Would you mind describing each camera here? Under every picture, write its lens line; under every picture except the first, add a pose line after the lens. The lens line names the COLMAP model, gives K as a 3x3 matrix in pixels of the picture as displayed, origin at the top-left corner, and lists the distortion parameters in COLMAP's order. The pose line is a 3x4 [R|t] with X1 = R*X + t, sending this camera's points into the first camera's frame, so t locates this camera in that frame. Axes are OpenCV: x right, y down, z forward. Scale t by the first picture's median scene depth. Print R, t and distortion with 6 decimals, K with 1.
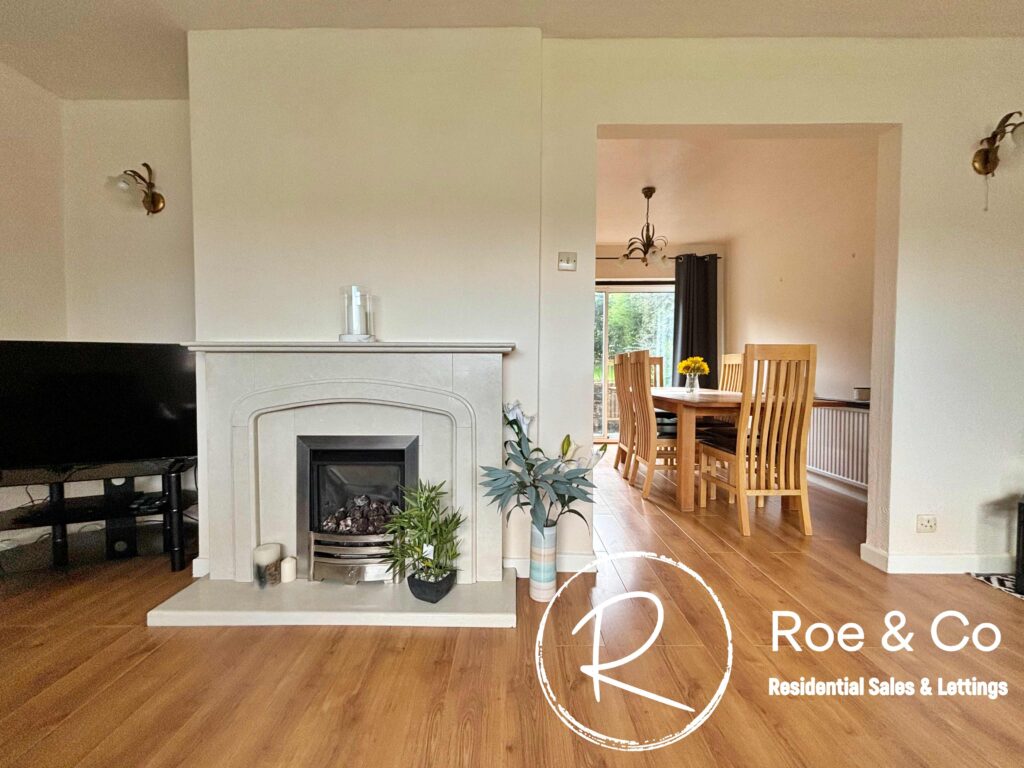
lens RADIAL K [[413.8, 0, 512.0], [0, 413.8, 384.0], [0, 0, 1]] dist [-0.007609, -0.000140]
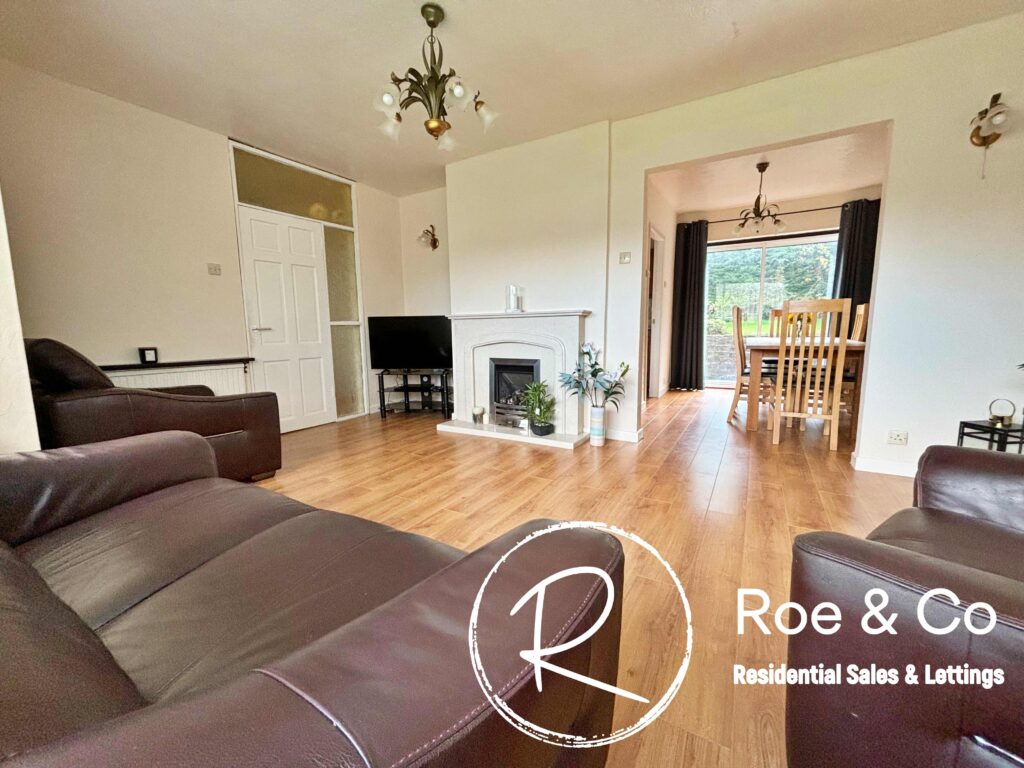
lens RADIAL K [[412.6, 0, 512.0], [0, 412.6, 384.0], [0, 0, 1]] dist [-0.000927, -0.000465]
pose [[0.860097, 0.054284, -0.507234, 0.634186], [0.000715, 0.994193, 0.107611, 0.029517], [0.510129, -0.092918, 0.855064, -0.736031]]
